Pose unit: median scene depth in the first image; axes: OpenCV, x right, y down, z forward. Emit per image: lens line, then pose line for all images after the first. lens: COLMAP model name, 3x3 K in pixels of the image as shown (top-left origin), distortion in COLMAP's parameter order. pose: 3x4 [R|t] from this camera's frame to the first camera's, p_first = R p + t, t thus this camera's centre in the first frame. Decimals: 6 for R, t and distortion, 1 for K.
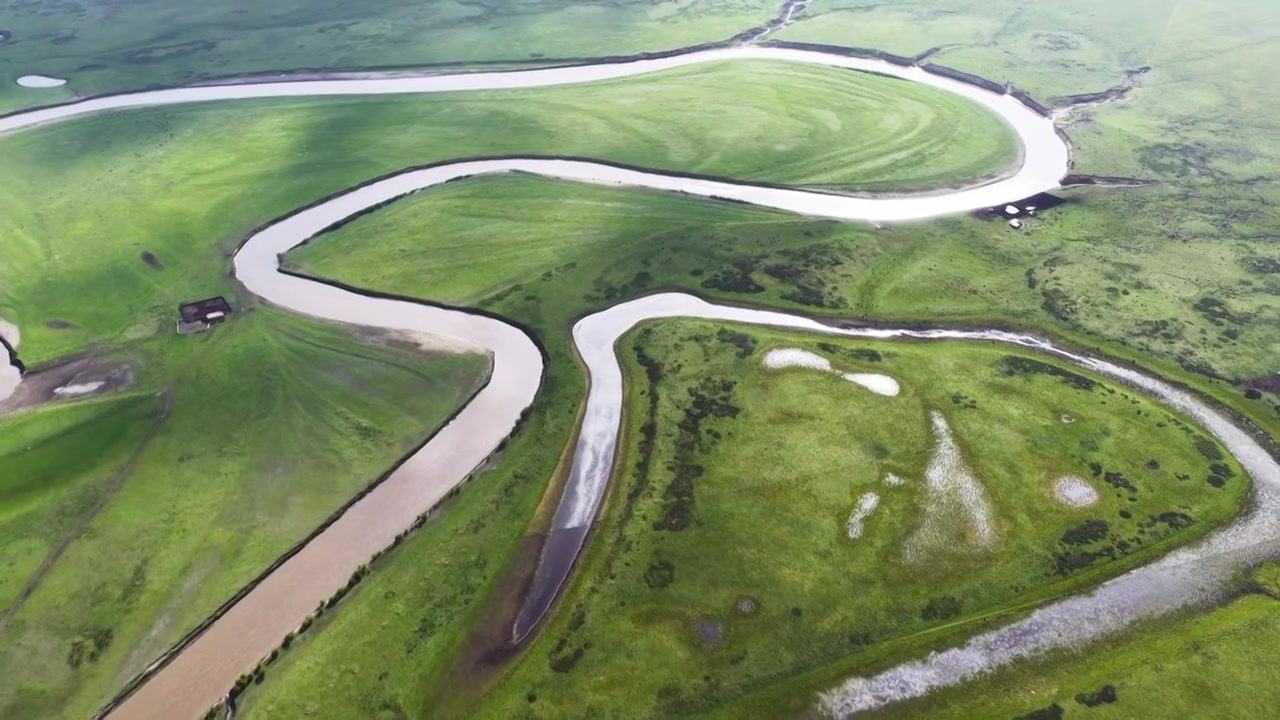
lens RADIAL K [[1092.0, 0, 640.0], [0, 1092.0, 360.0], [0, 0, 1]] dist [-0.008737, 0.043468]
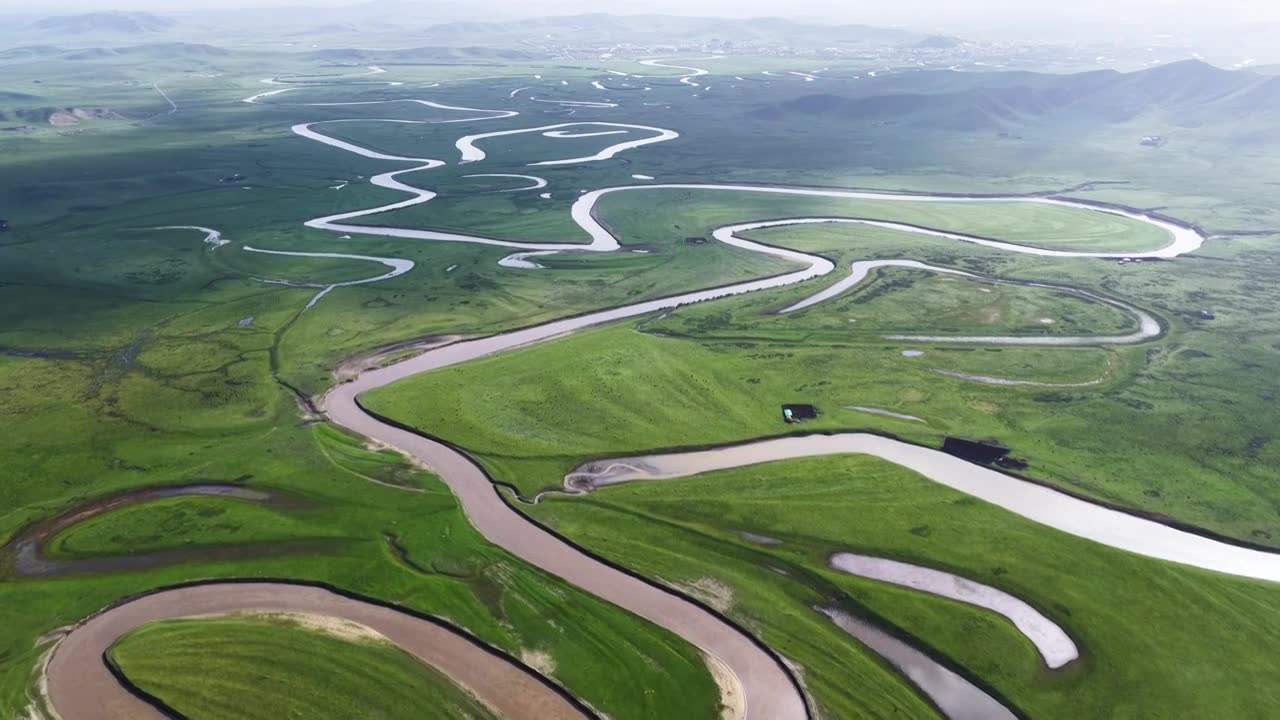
lens RADIAL K [[1087.3, 0, 640.0], [0, 1087.3, 360.0], [0, 0, 1]] dist [-0.014097, 0.054674]
pose [[0.892597, 0.147096, -0.426185, 0.324486], [-0.244526, 0.952119, -0.183514, 0.419018], [0.378785, 0.268017, 0.885827, -0.634604]]
